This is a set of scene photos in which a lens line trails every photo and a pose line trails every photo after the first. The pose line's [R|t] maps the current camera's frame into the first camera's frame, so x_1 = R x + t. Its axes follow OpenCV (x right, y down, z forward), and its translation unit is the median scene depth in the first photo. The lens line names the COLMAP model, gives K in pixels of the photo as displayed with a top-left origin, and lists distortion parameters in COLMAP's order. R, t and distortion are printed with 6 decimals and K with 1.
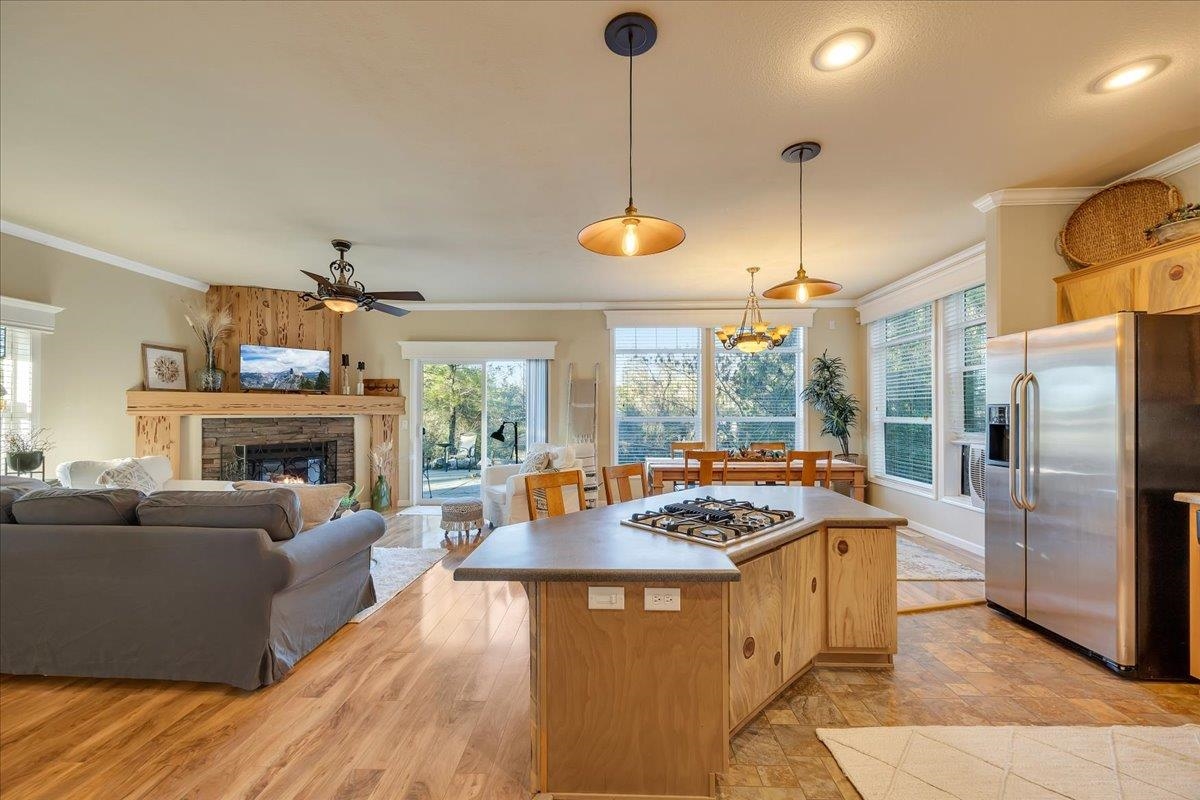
lens RADIAL K [[481.0, 0, 595.9], [0, 481.0, 409.1], [0, 0, 1]] dist [0.000523, 0.000693]
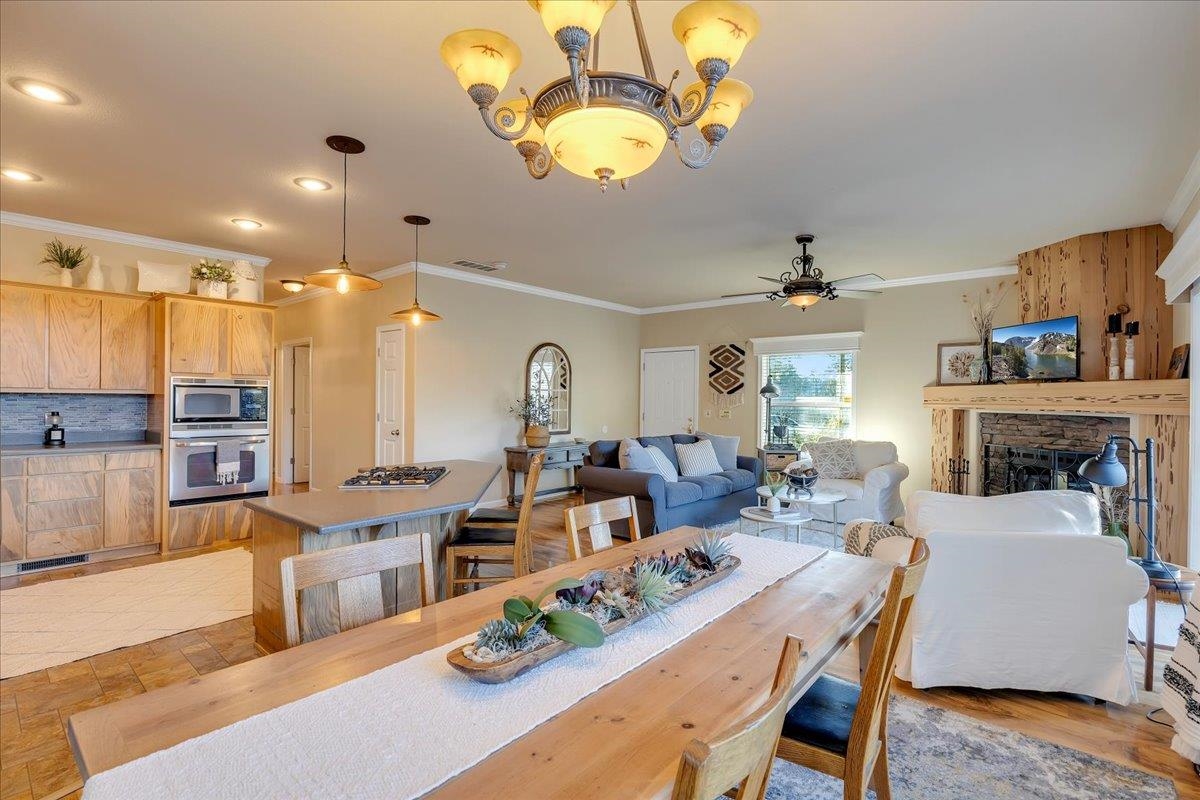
lens RADIAL K [[550.9, 0, 598.8], [0, 550.9, 401.7], [0, 0, 1]] dist [-0.013137, 0.002423]
pose [[-0.618957, -0.002164, -0.785422, 0.554814], [-0.006128, 0.999979, 0.002074, 0.000219], [0.785401, 0.006097, -0.618957, 1.180862]]
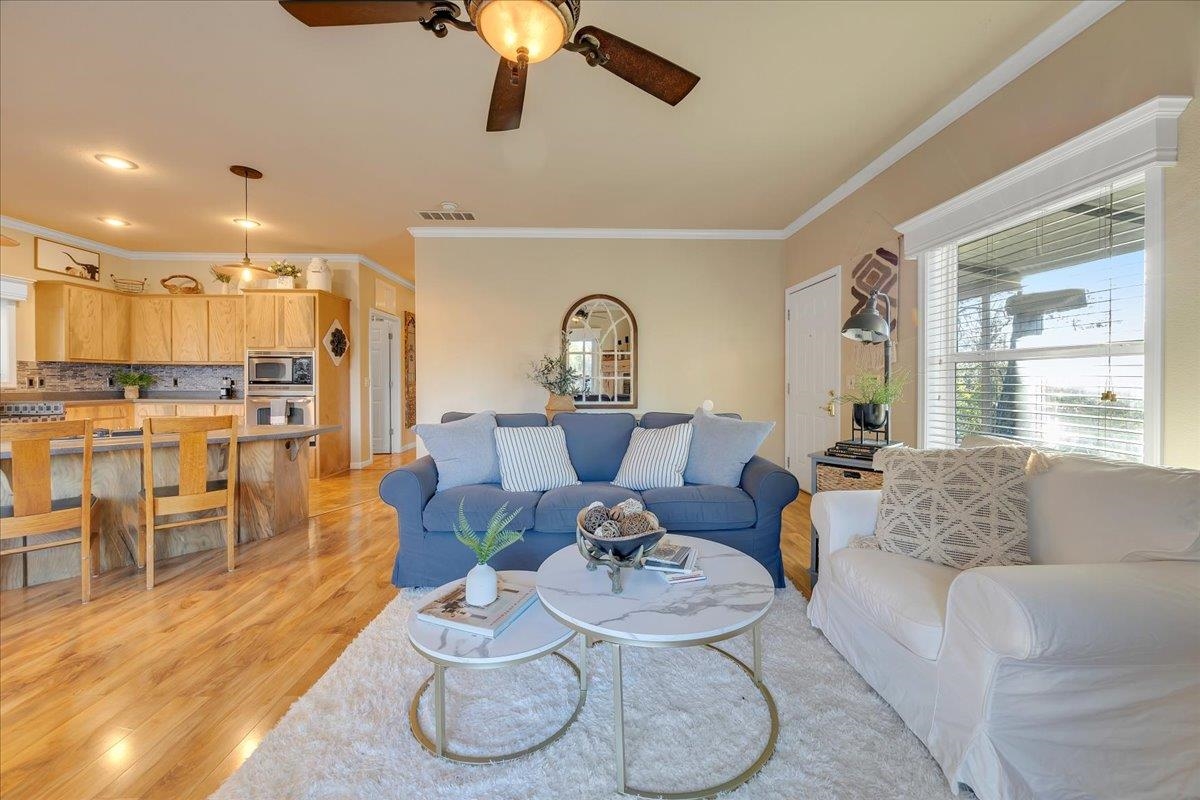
lens RADIAL K [[460.8, 0, 604.0], [0, 460.8, 385.8], [0, 0, 1]] dist [-0.002373, -0.000802]
pose [[-0.997020, -0.001005, -0.077142, -0.486551], [-0.001397, 0.999986, 0.005027, 0.040328], [0.077136, 0.005120, -0.997007, 1.158045]]
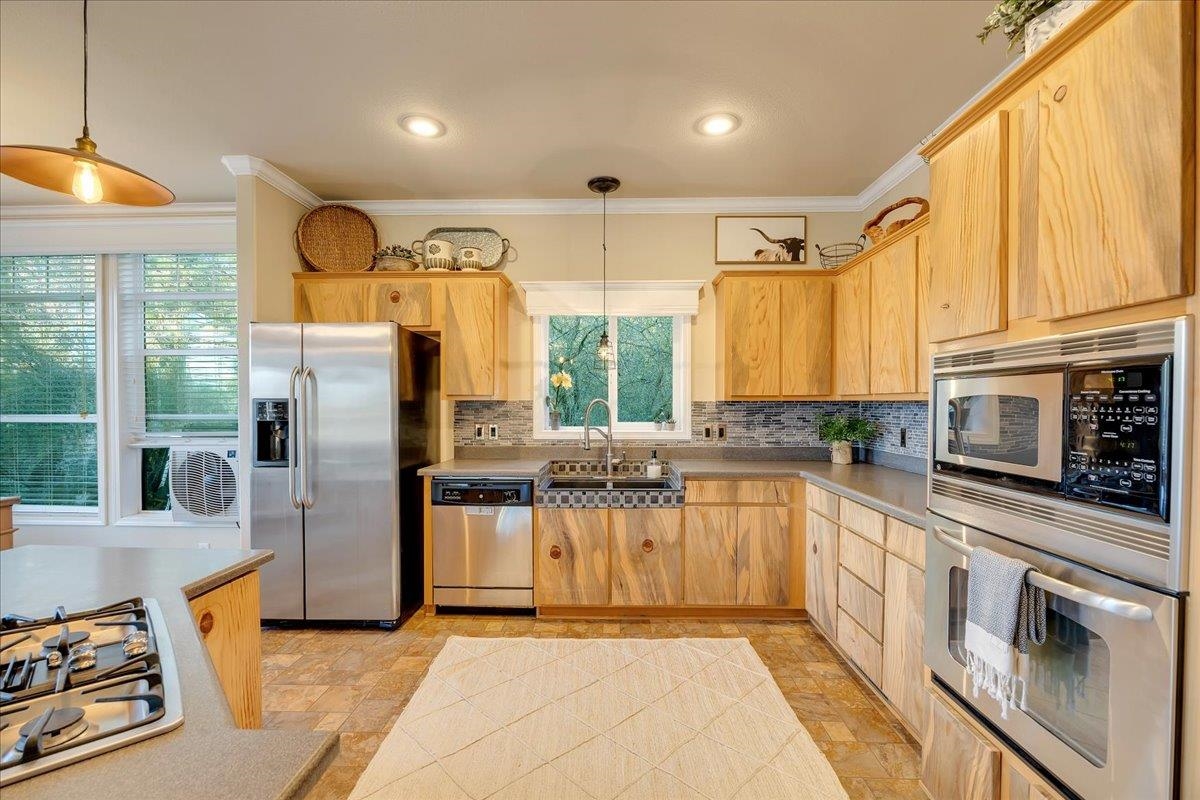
lens RADIAL K [[507.2, 0, 605.1], [0, 507.2, 413.7], [0, 0, 1]] dist [-0.011254, -0.000624]
pose [[-0.016898, -0.019662, 0.999664, -0.073264], [-0.004819, 0.999797, 0.019584, -0.001908], [-0.999846, -0.004486, -0.016989, 0.241889]]
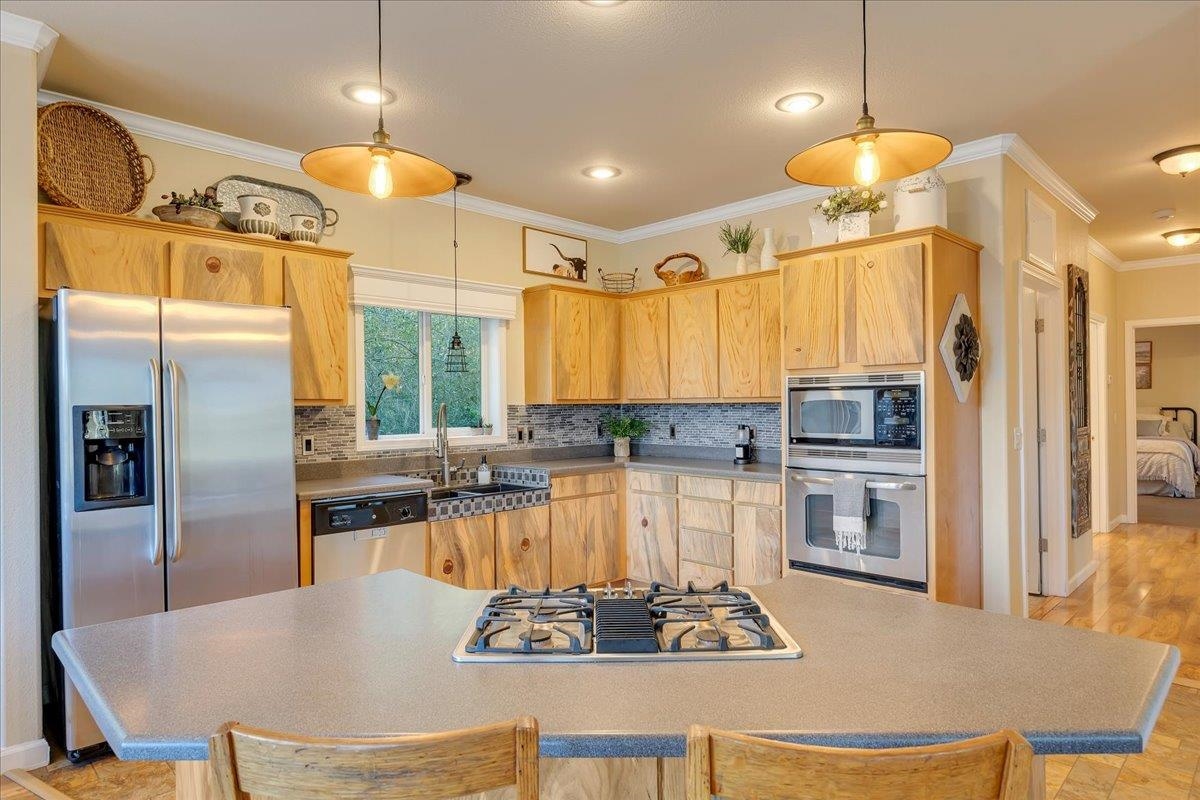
lens RADIAL K [[688.2, 0, 595.7], [0, 688.2, 406.4], [0, 0, 1]] dist [0.004353, 0.000273]
pose [[-0.730048, 0.006500, 0.683365, -0.120890], [0.007560, 0.999970, -0.001435, -0.001553], [-0.683354, 0.004118, -0.730075, 0.755783]]
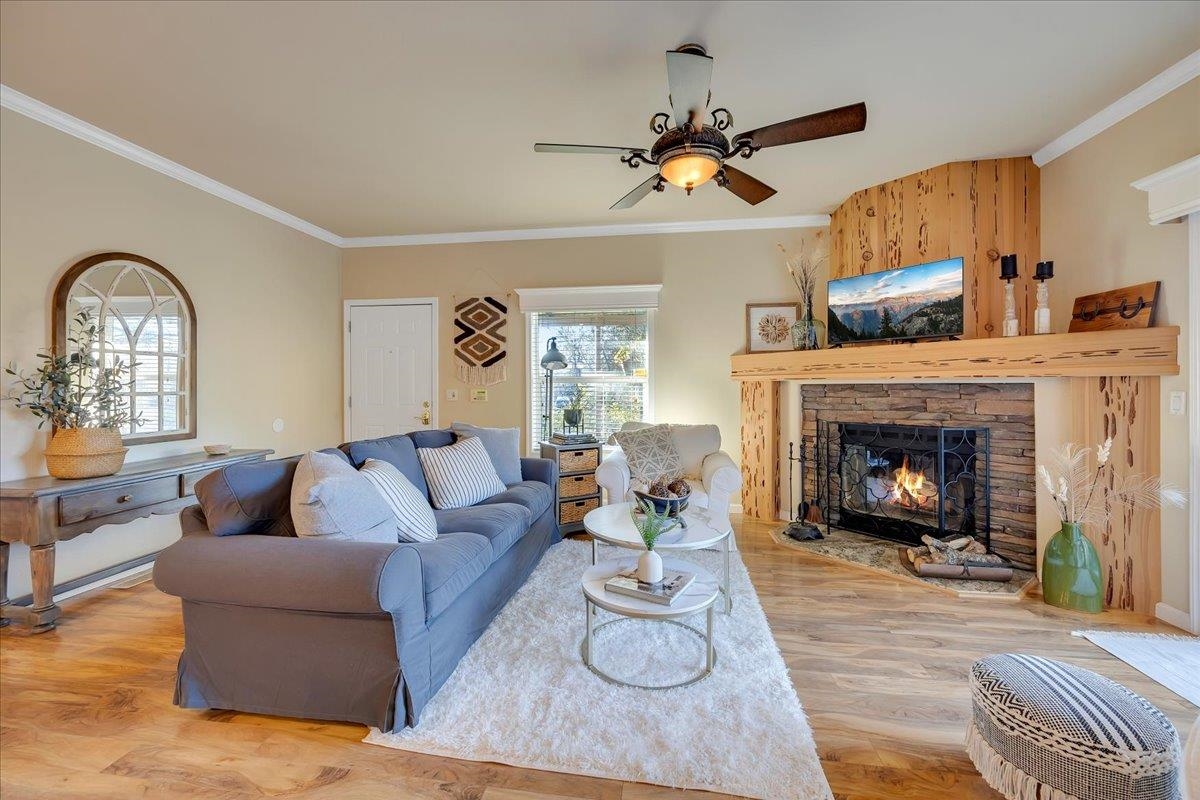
lens RADIAL K [[481.0, 0, 595.0], [0, 481.0, 387.5], [0, 0, 1]] dist [0.000523, 0.000693]
pose [[-0.106650, 0.001744, -0.994295, 0.019010], [0.008082, 0.999967, 0.000887, 0.023021], [0.994264, -0.007941, -0.106660, 0.813488]]
